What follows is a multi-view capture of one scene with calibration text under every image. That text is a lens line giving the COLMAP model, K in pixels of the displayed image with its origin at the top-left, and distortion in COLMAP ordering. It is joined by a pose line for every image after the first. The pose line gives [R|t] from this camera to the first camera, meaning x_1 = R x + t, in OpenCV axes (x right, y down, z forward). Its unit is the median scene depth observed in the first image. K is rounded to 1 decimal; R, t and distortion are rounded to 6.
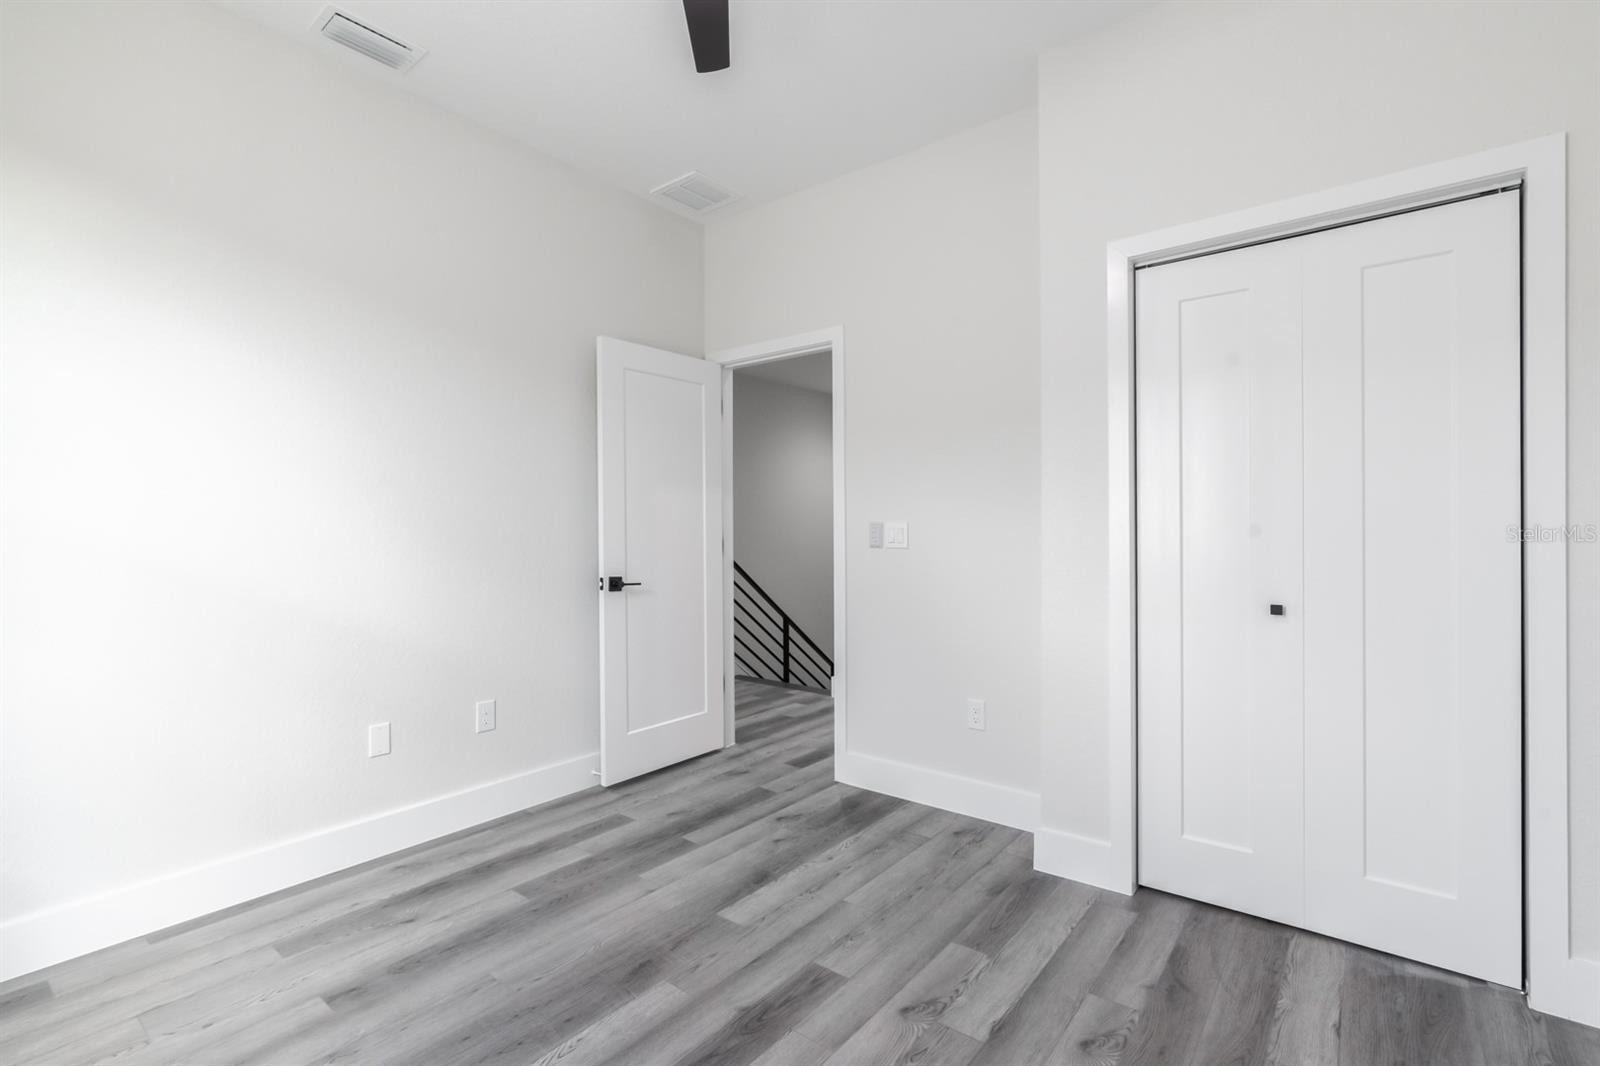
lens RADIAL K [[730.7, 0, 798.2], [0, 730.7, 532.0], [0, 0, 1]] dist [-0.001372, 0.000250]
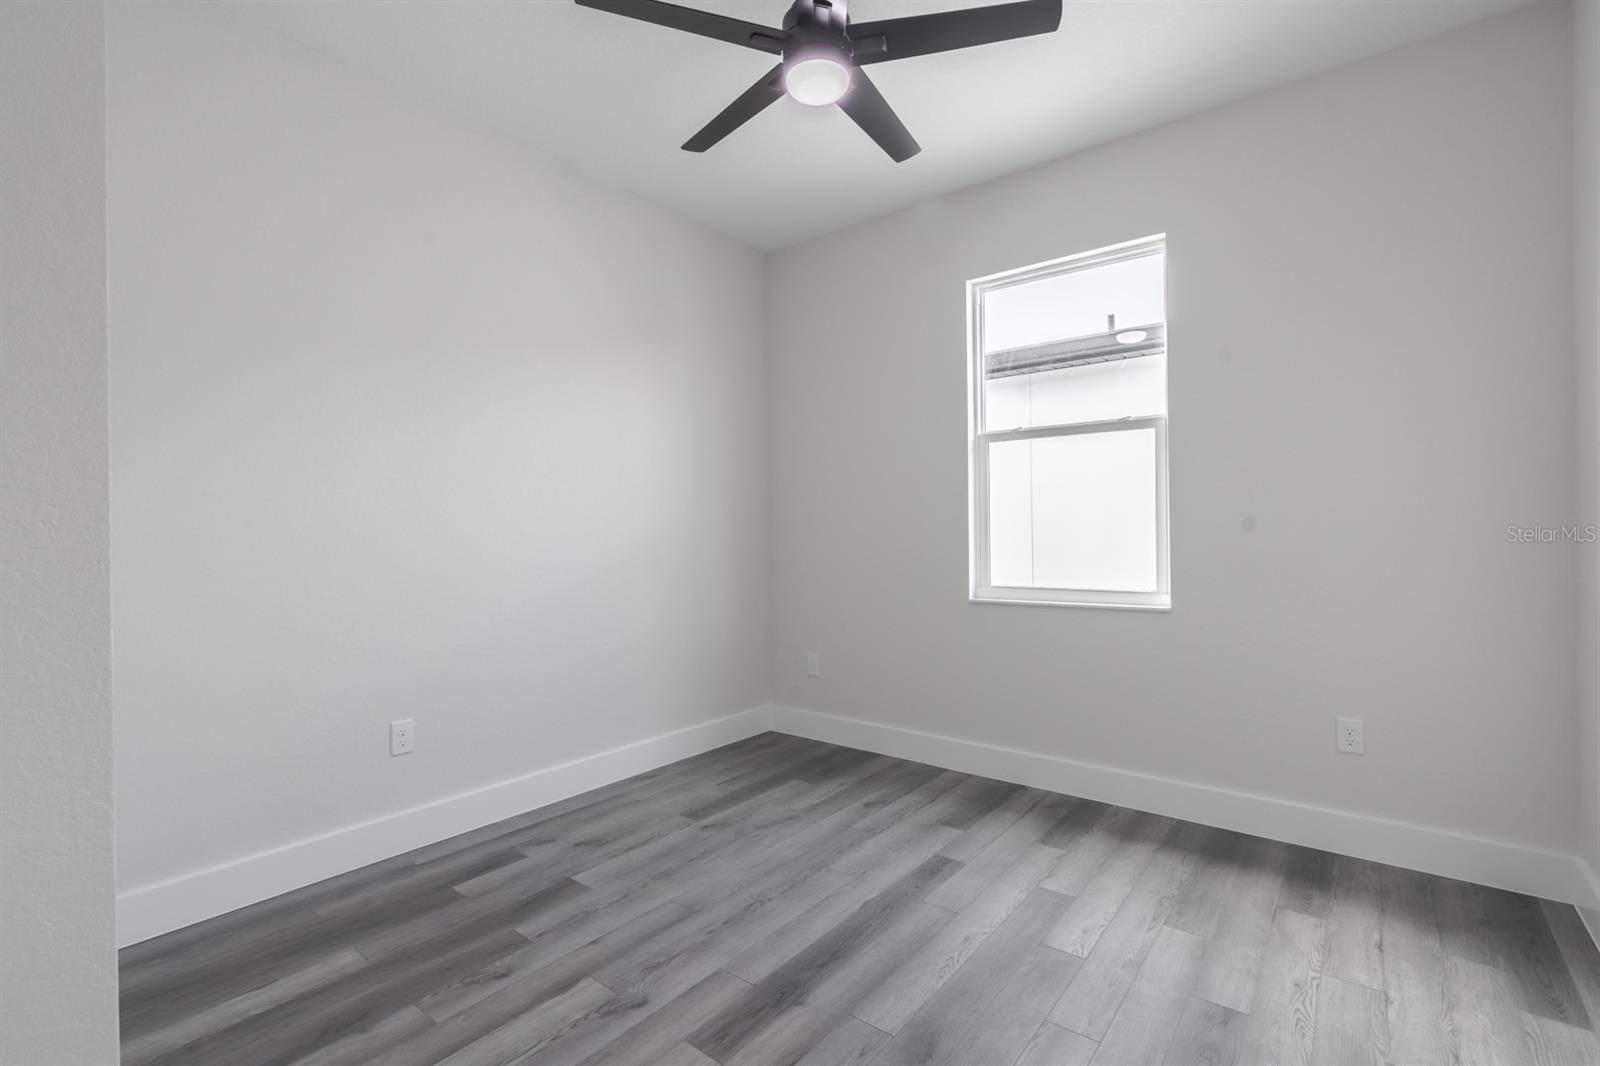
lens RADIAL K [[730.7, 0, 790.6], [0, 730.7, 527.7], [0, 0, 1]] dist [-0.001372, 0.000250]
pose [[-0.999791, 0.013536, 0.015302, -0.086504], [0.013357, 0.999842, -0.011761, 0.005797], [-0.015458, -0.011555, -0.999814, 2.020944]]
